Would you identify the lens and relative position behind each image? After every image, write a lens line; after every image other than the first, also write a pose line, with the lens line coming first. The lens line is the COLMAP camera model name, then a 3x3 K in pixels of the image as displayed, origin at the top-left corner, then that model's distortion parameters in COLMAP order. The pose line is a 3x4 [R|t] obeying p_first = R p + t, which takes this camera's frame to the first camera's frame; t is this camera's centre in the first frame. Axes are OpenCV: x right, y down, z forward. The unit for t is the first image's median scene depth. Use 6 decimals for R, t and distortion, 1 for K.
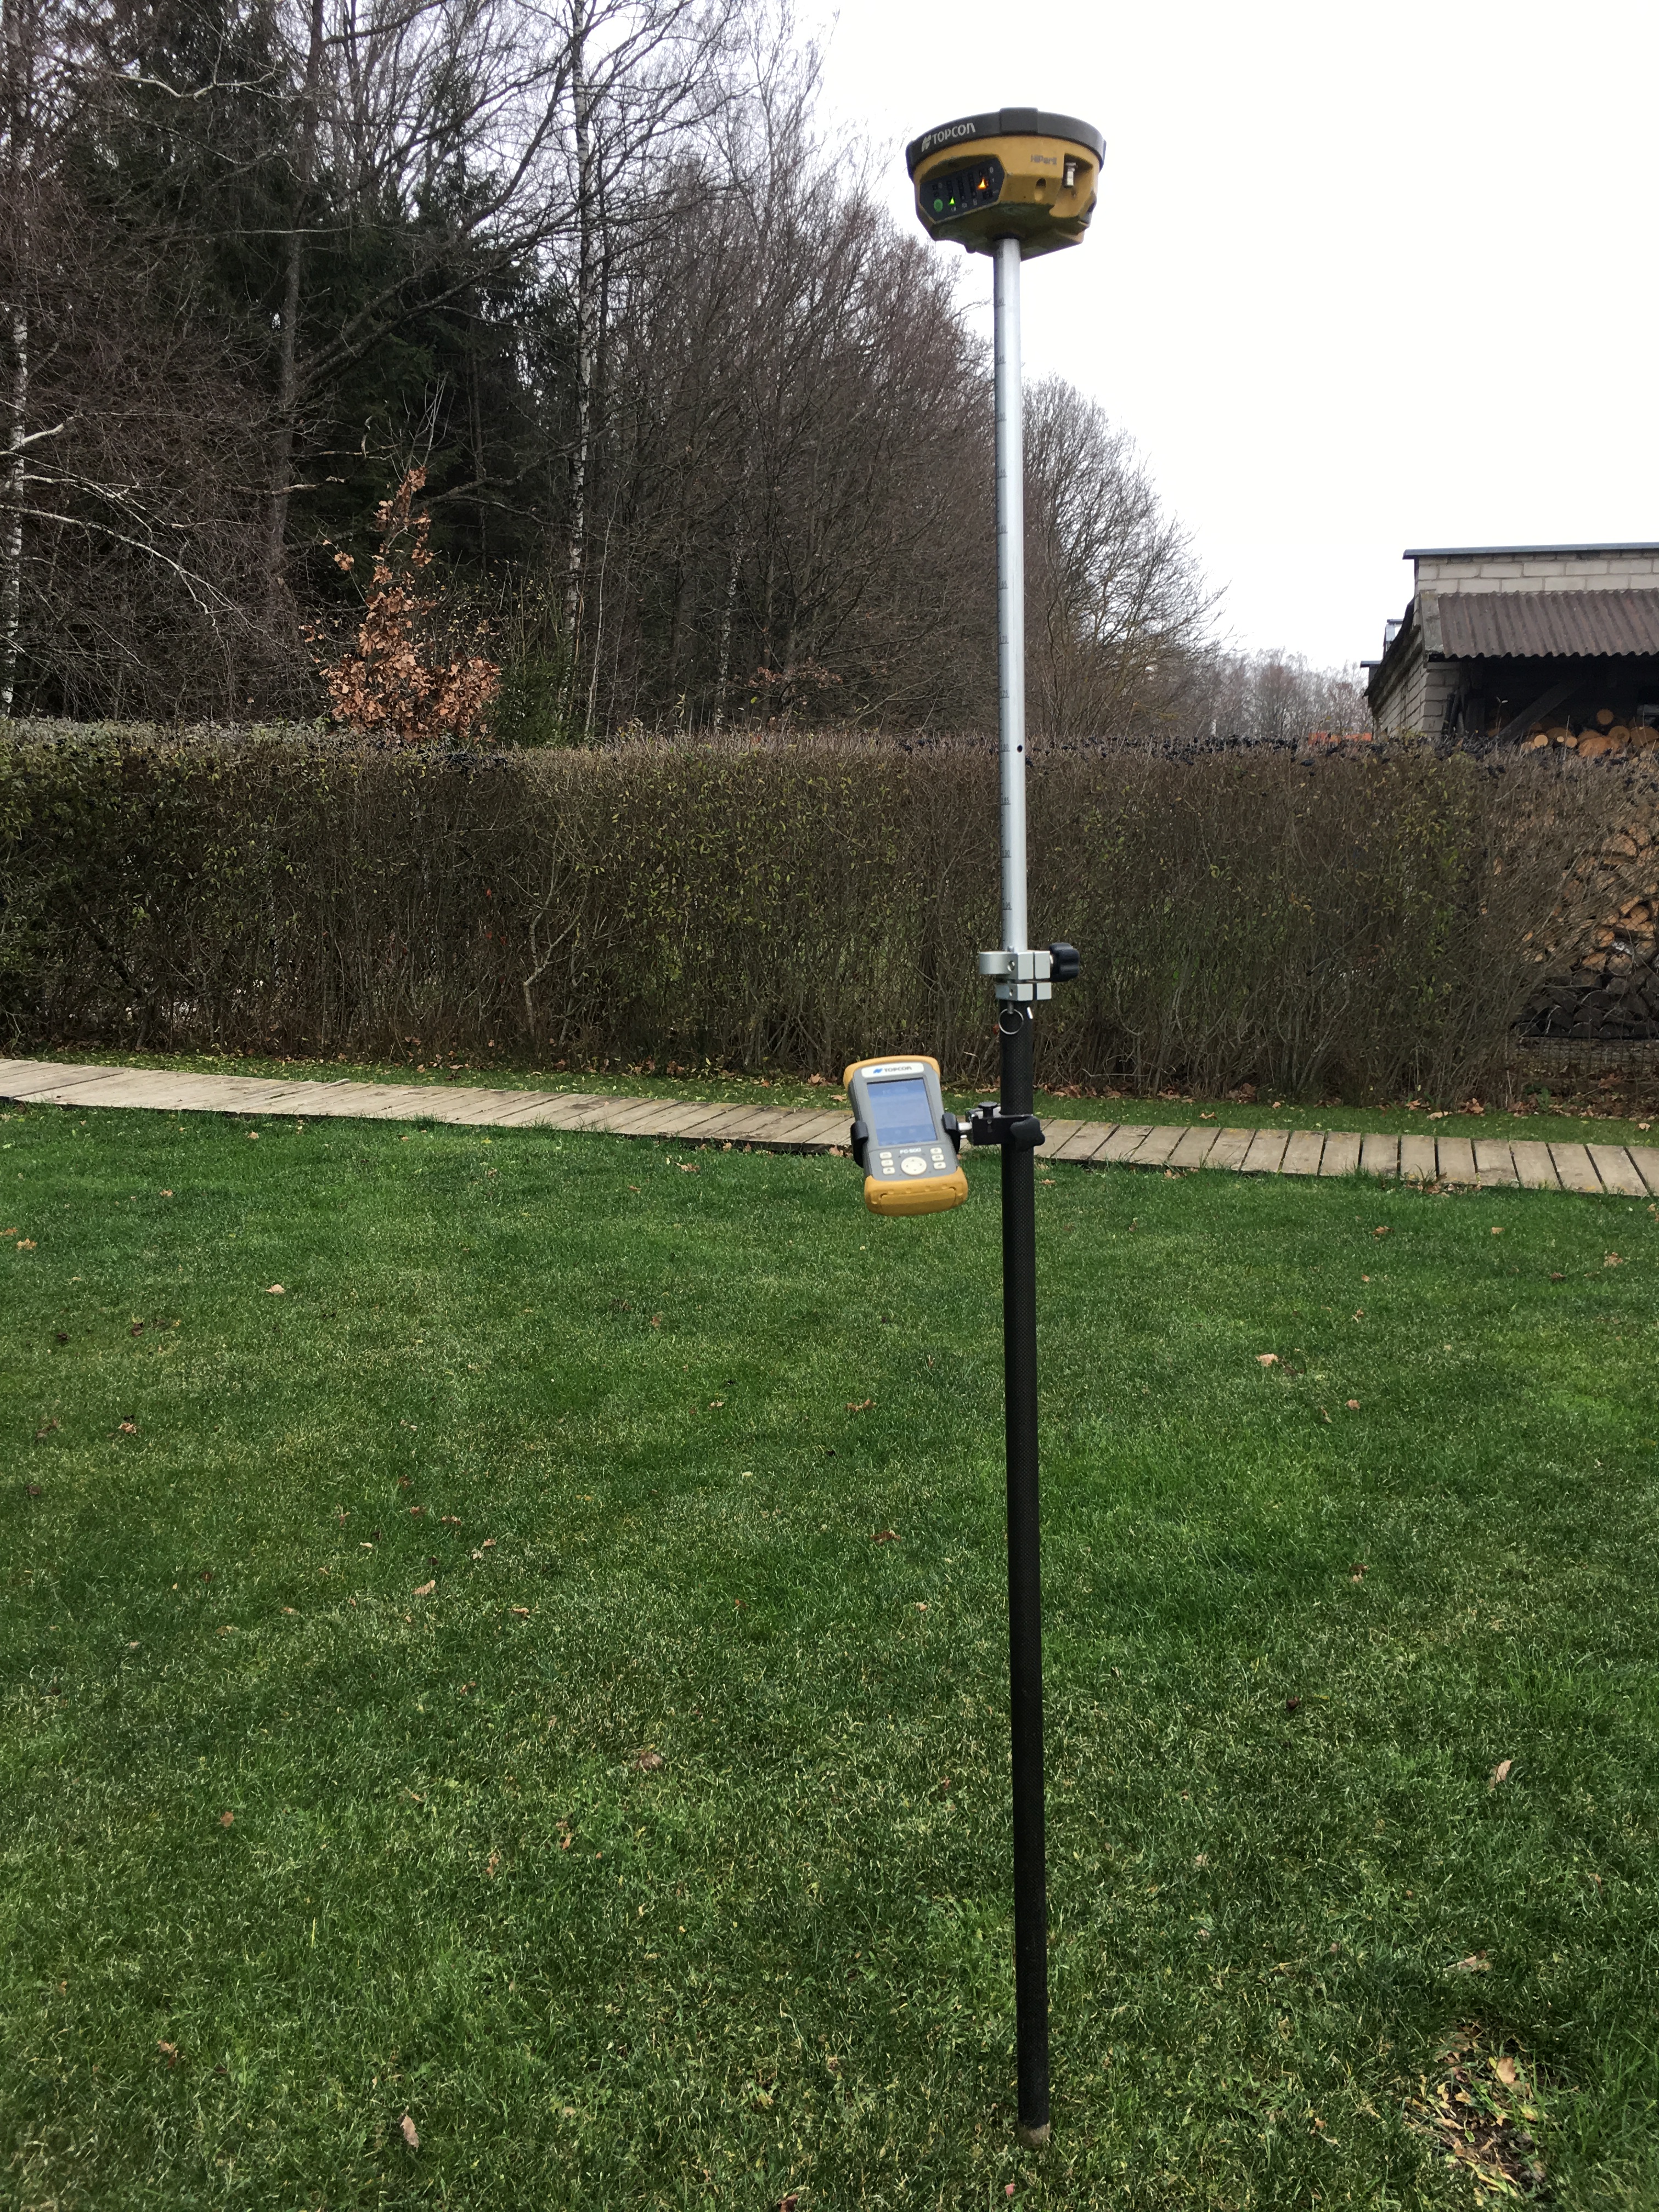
lens RADIAL K [[1898.7, 0, 829.5], [0, 1898.7, 1106.0], [0, 0, 1]] dist [0.005086, -0.000383]
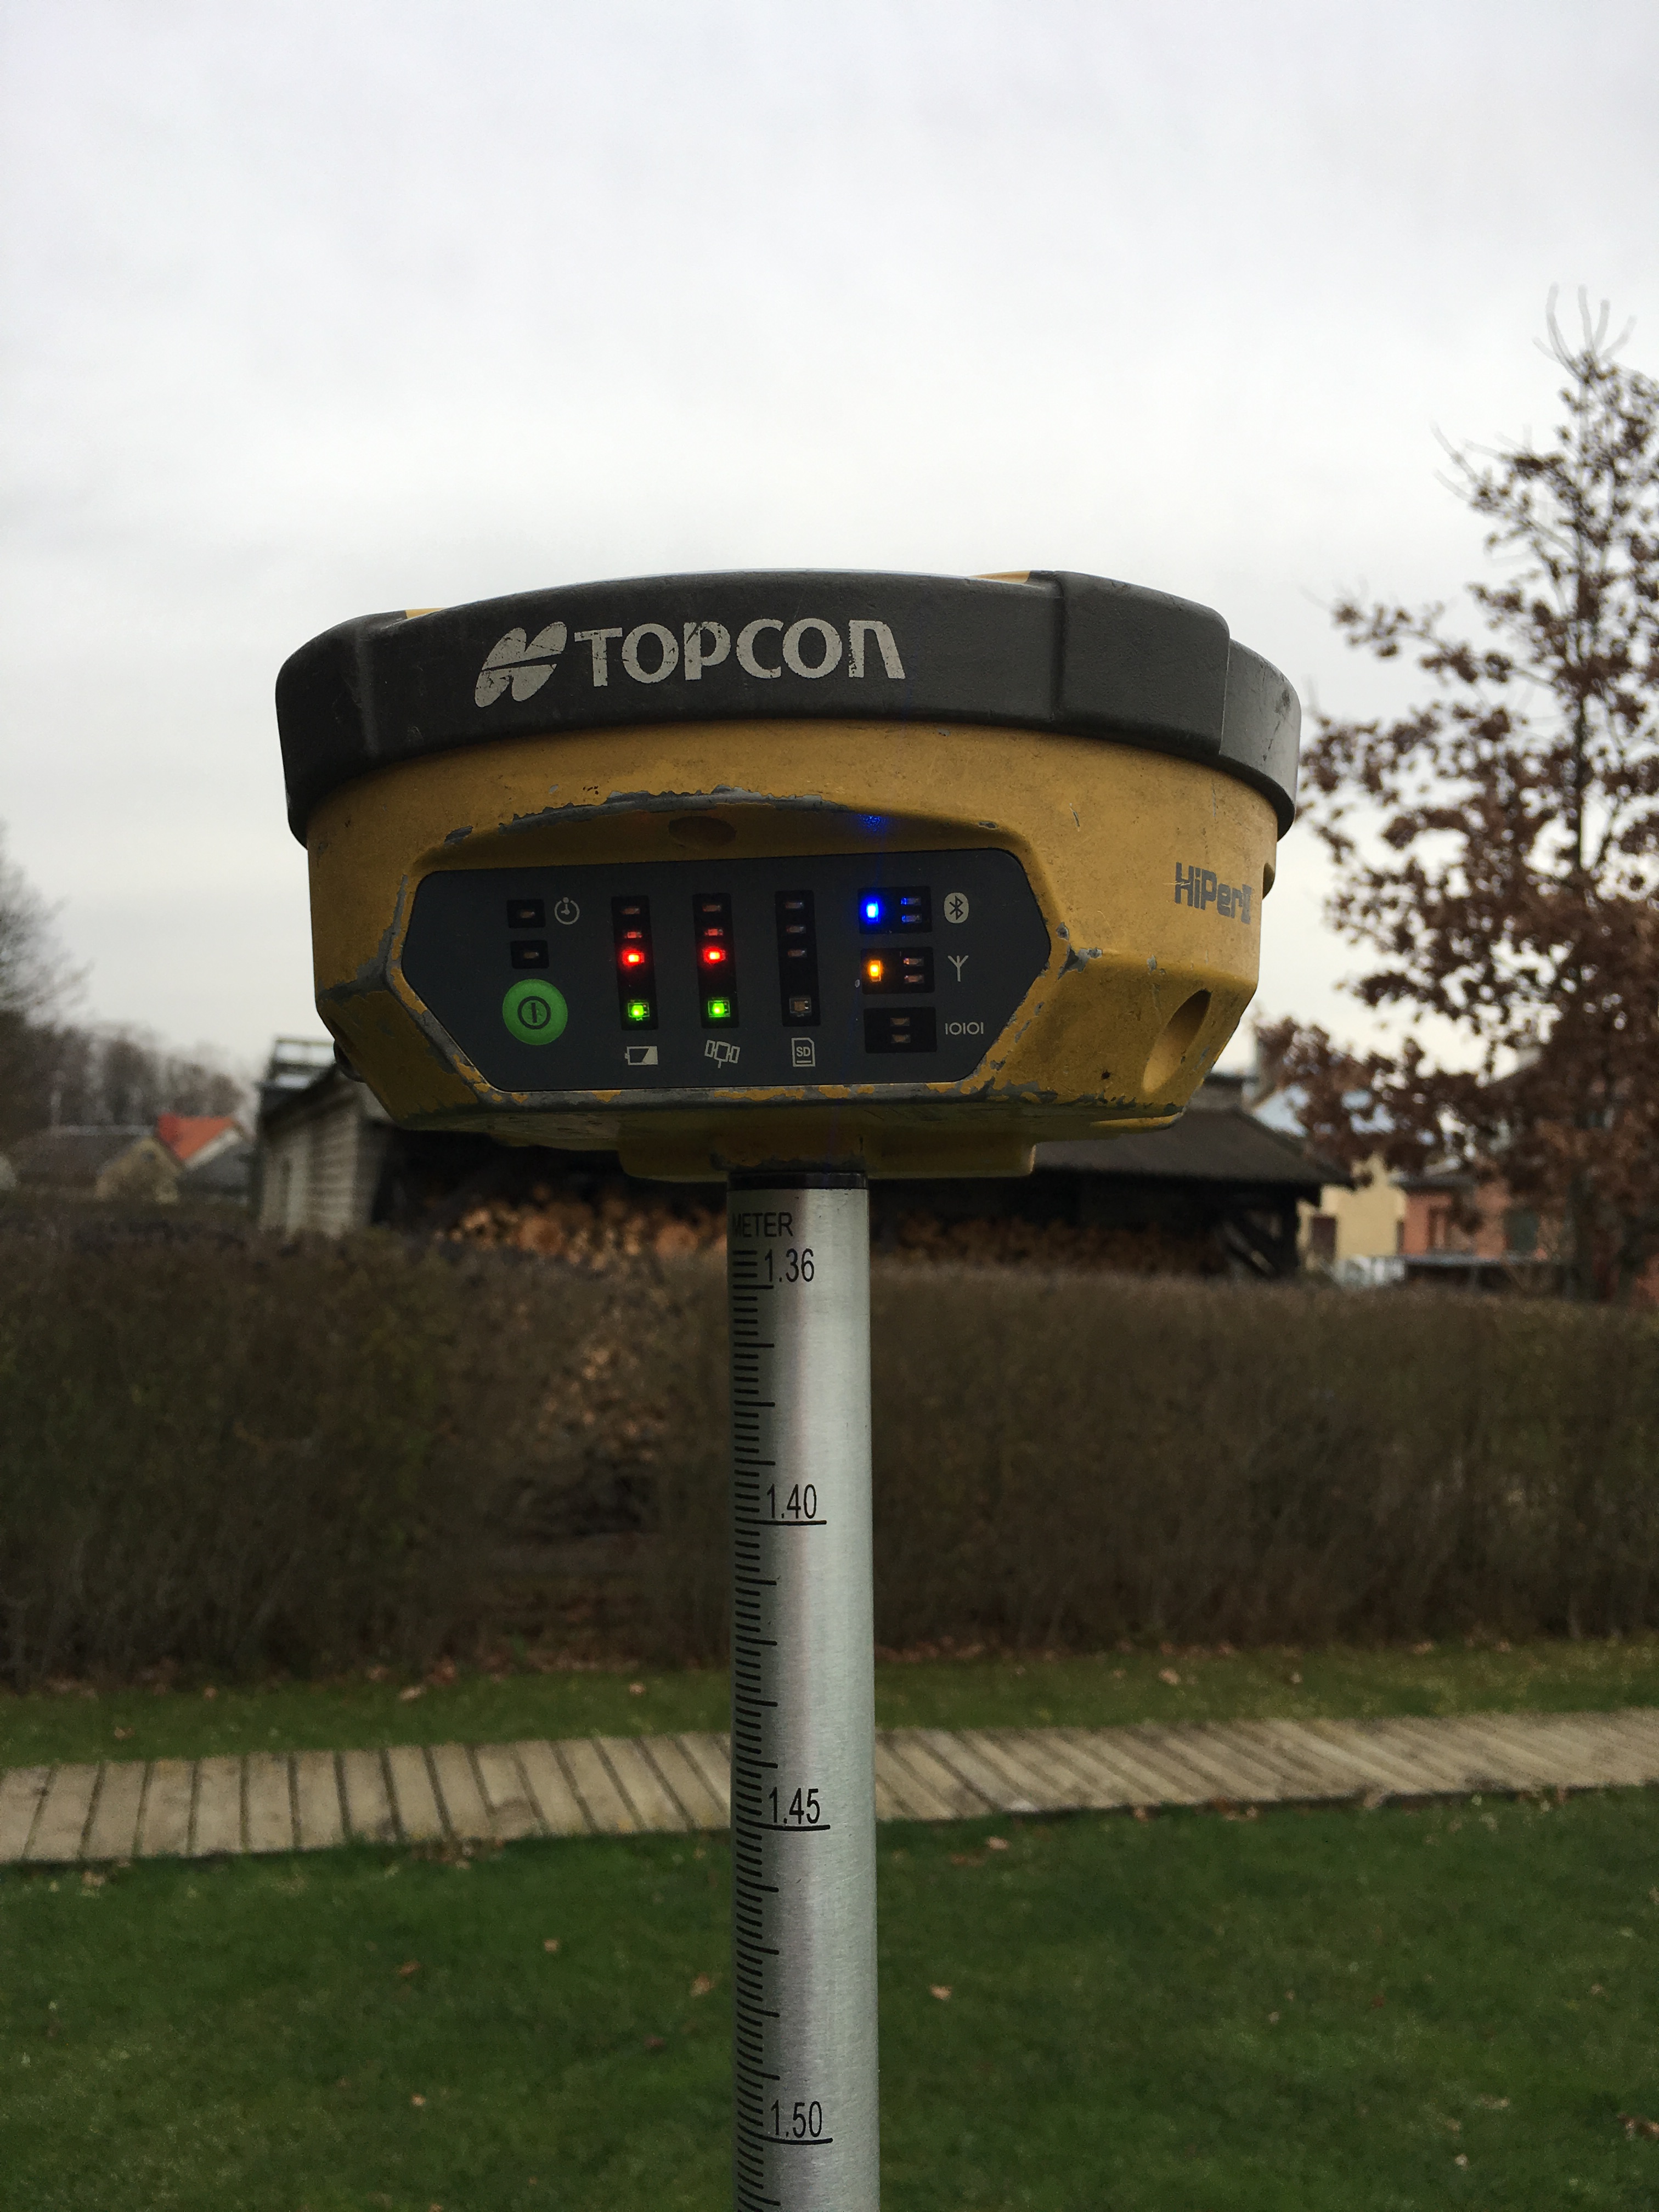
lens RADIAL K [[1898.7, 0, 829.5], [0, 1898.7, 1106.0], [0, 0, 1]] dist [0.005086, -0.000383]
pose [[0.831341, 0.060410, 0.552470, -0.002853], [0.048022, 0.982549, -0.179699, -0.108936], [-0.553685, 0.175922, 0.813932, 0.213589]]
